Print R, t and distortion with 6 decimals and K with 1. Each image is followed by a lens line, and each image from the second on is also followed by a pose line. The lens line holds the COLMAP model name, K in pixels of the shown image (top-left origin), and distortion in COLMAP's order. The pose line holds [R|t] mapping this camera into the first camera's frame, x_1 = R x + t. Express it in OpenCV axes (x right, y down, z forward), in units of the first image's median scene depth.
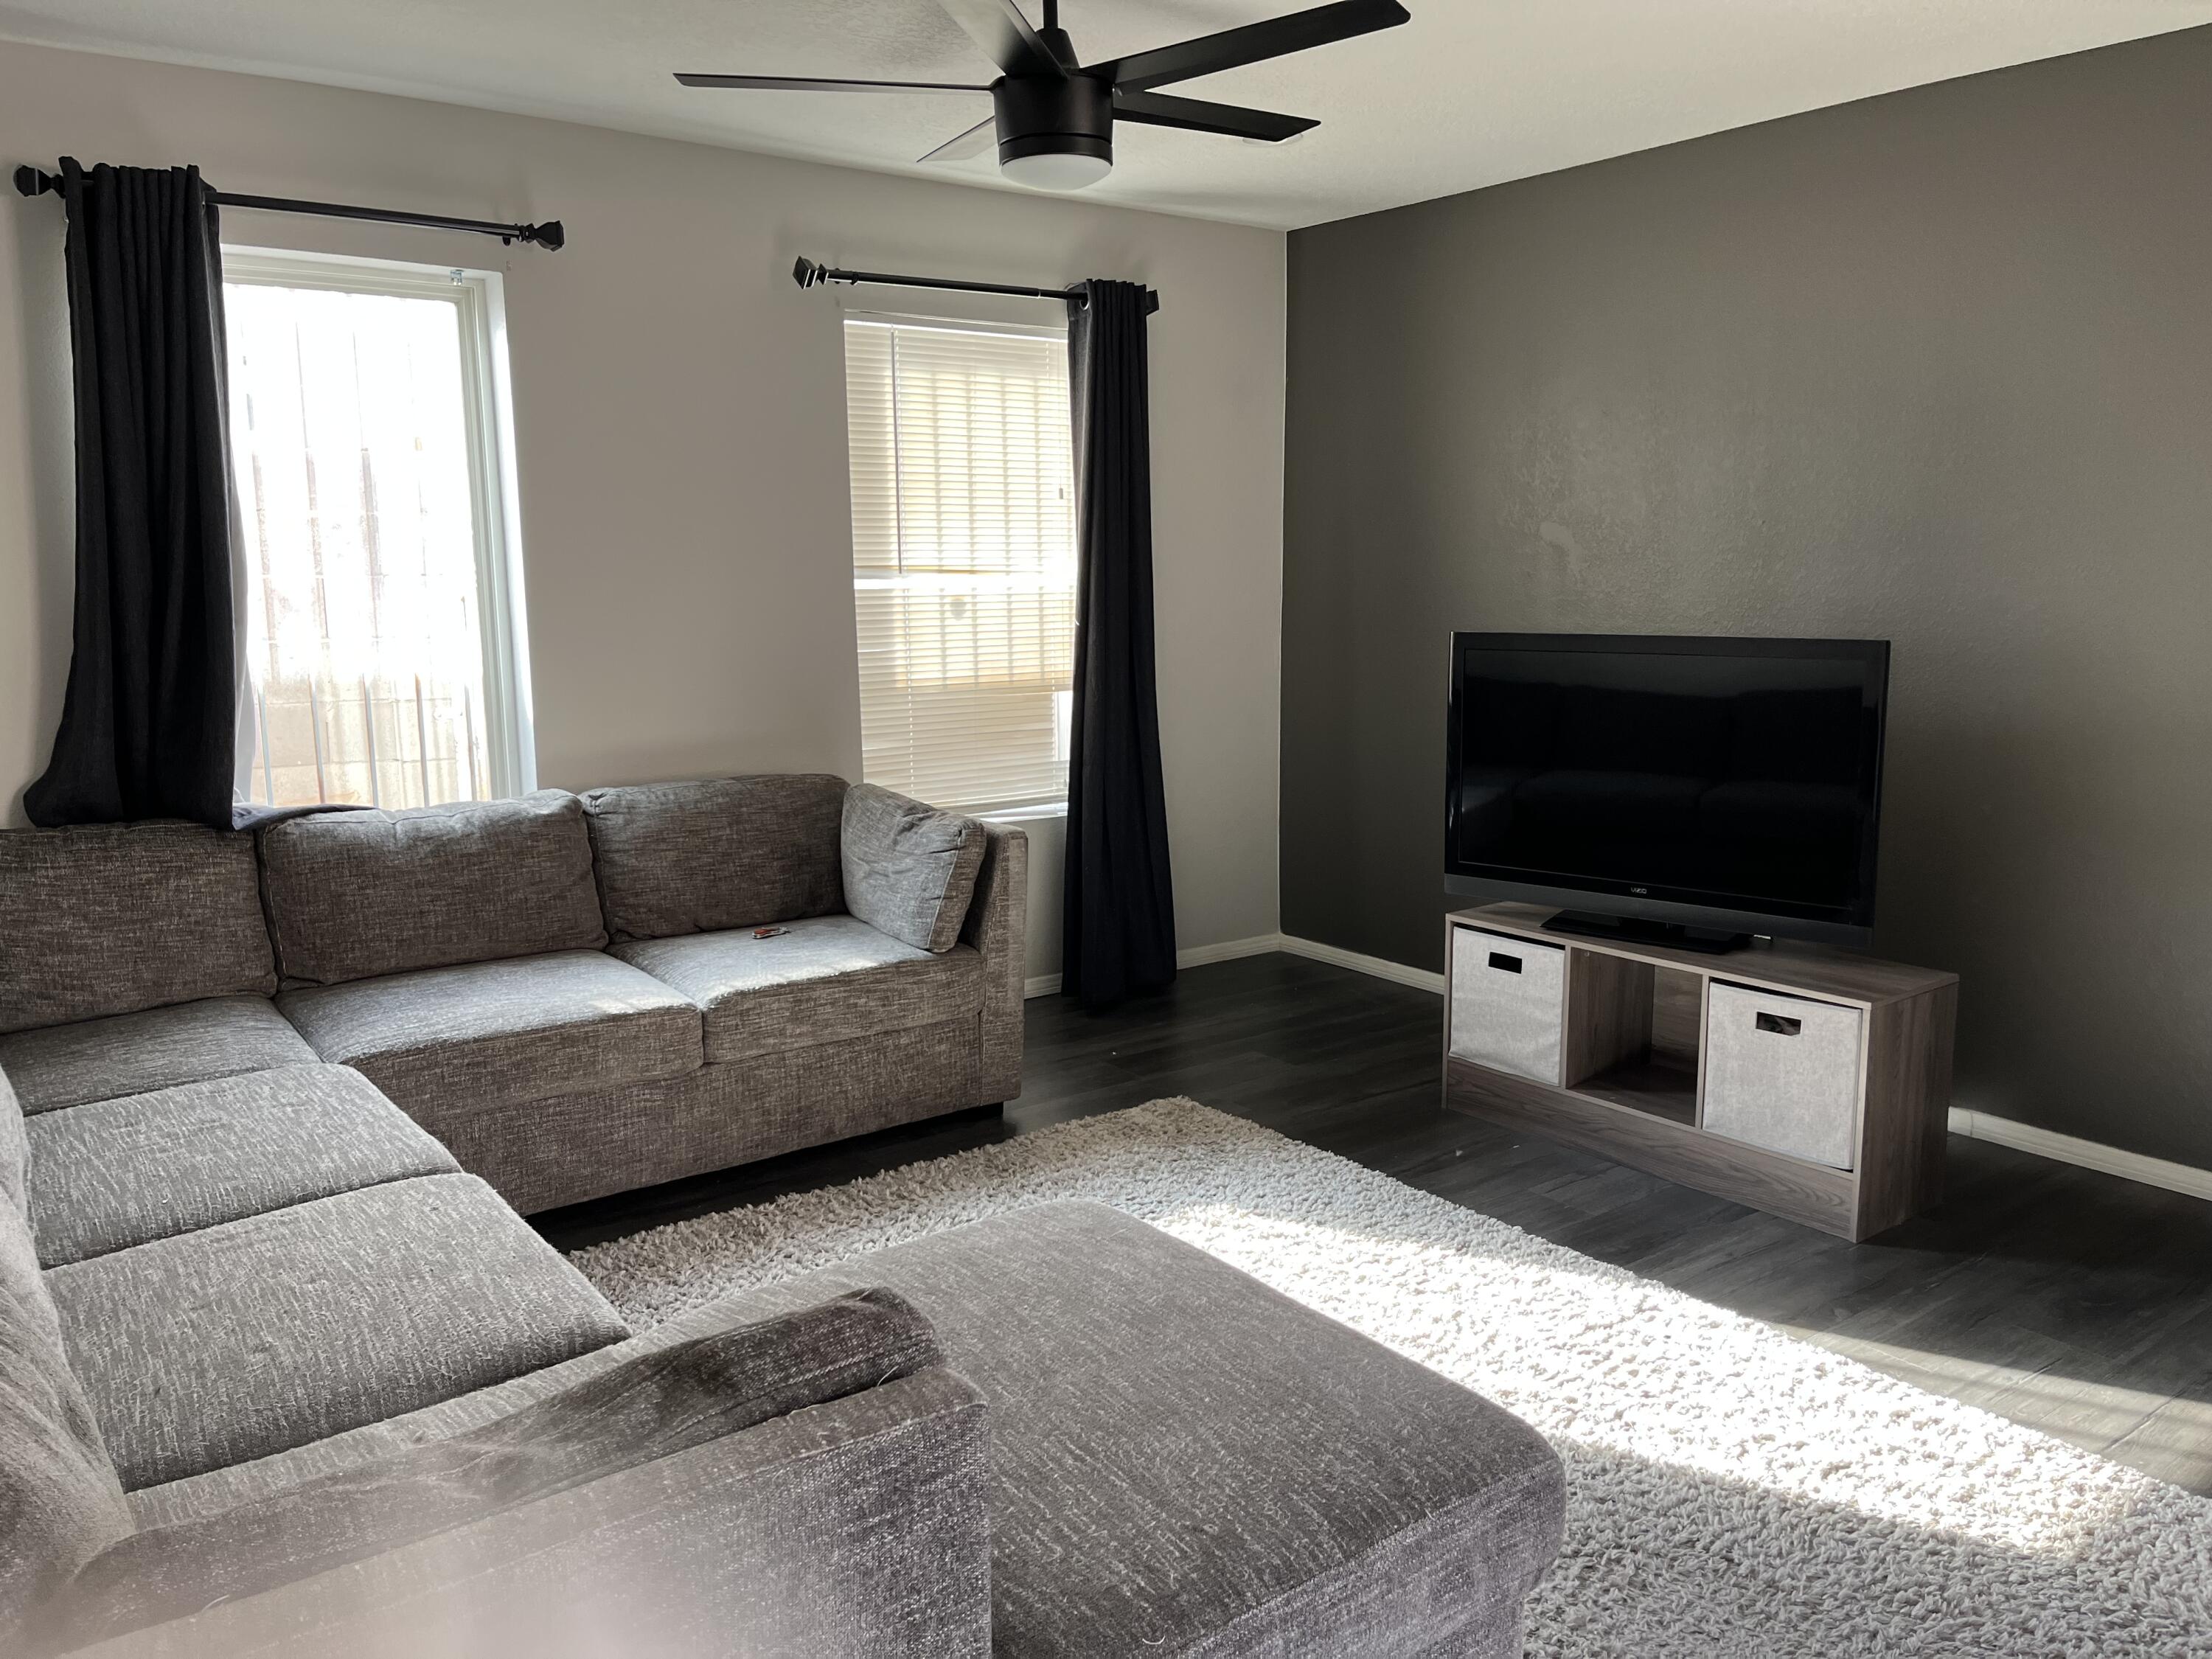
lens RADIAL K [[1689.7, 0, 1115.6], [0, 1689.7, 817.3], [0, 0, 1]] dist [0.063160, -0.071432]
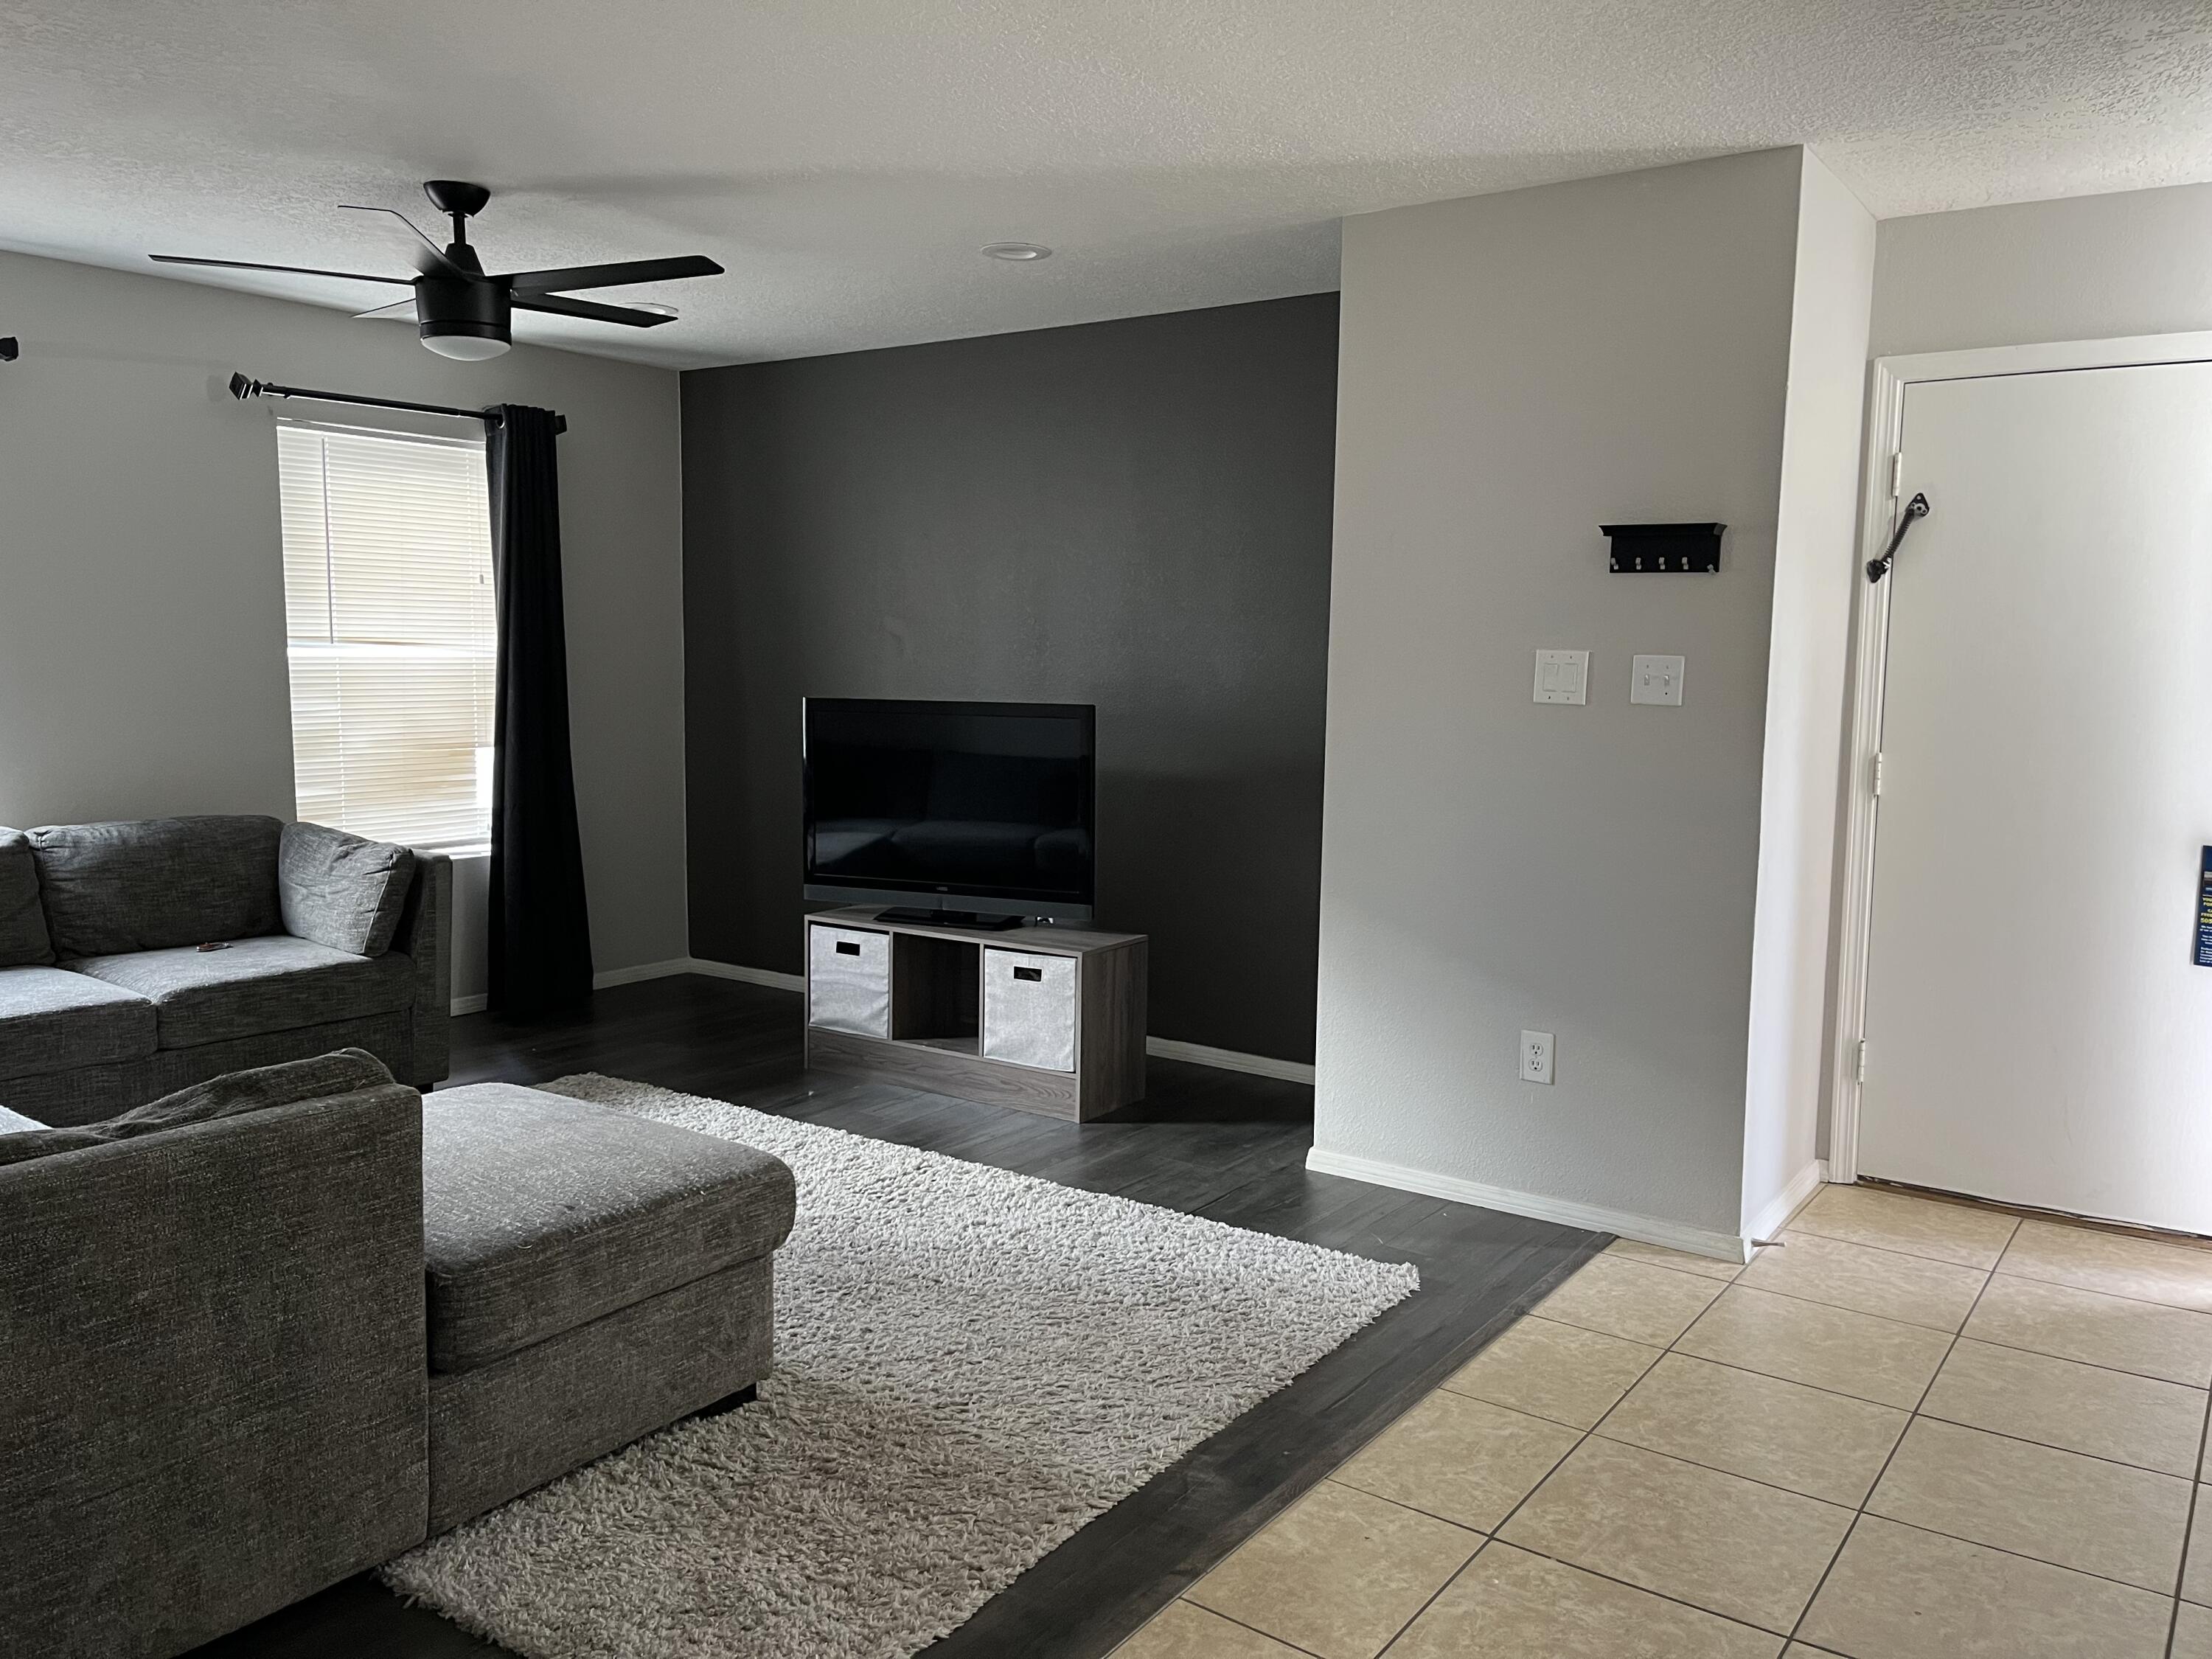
lens RADIAL K [[1689.7, 0, 1115.6], [0, 1689.7, 817.3], [0, 0, 1]] dist [0.063160, -0.071432]
pose [[0.950704, -0.012376, 0.309853, 0.022443], [0.028131, 0.998525, -0.046430, 0.051201], [-0.308822, 0.052858, 0.949650, -0.313806]]
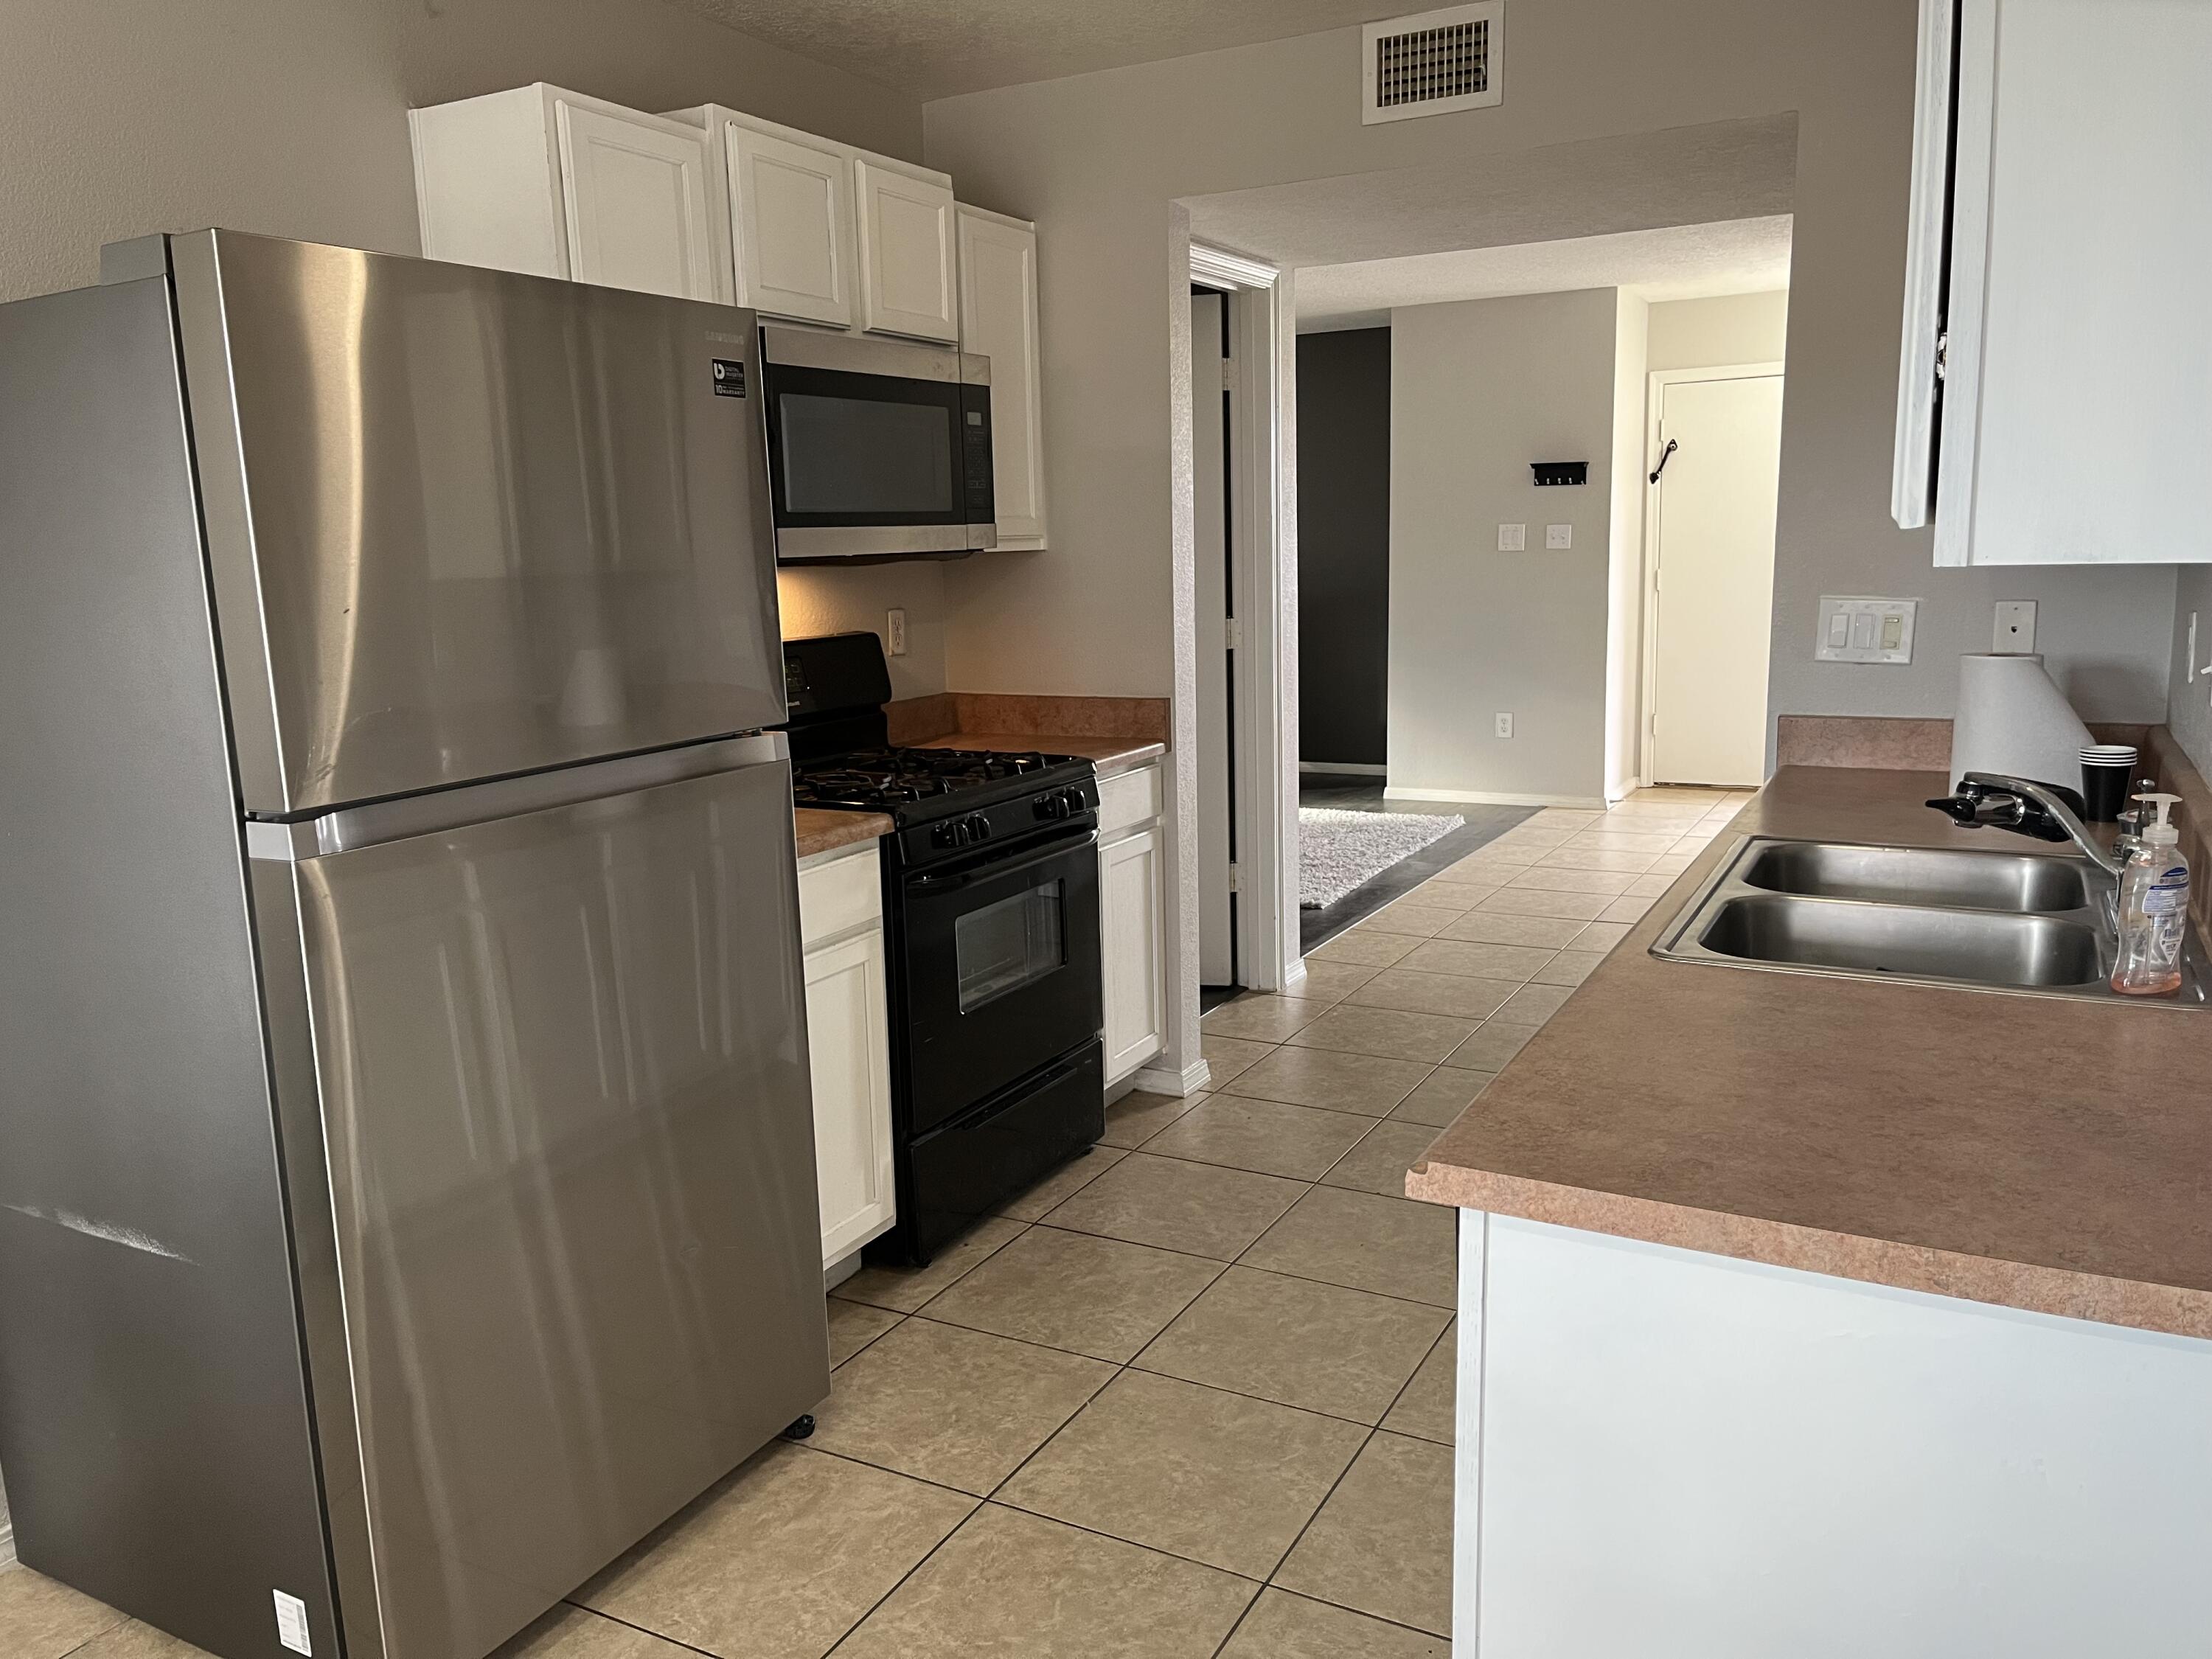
lens RADIAL K [[1689.7, 0, 1115.6], [0, 1689.7, 817.3], [0, 0, 1]] dist [0.063160, -0.071432]
pose [[0.903098, -0.093215, 0.419197, -0.767934], [0.091262, 0.995519, 0.024761, 0.176219], [-0.419626, 0.015895, 0.907558, -1.135460]]
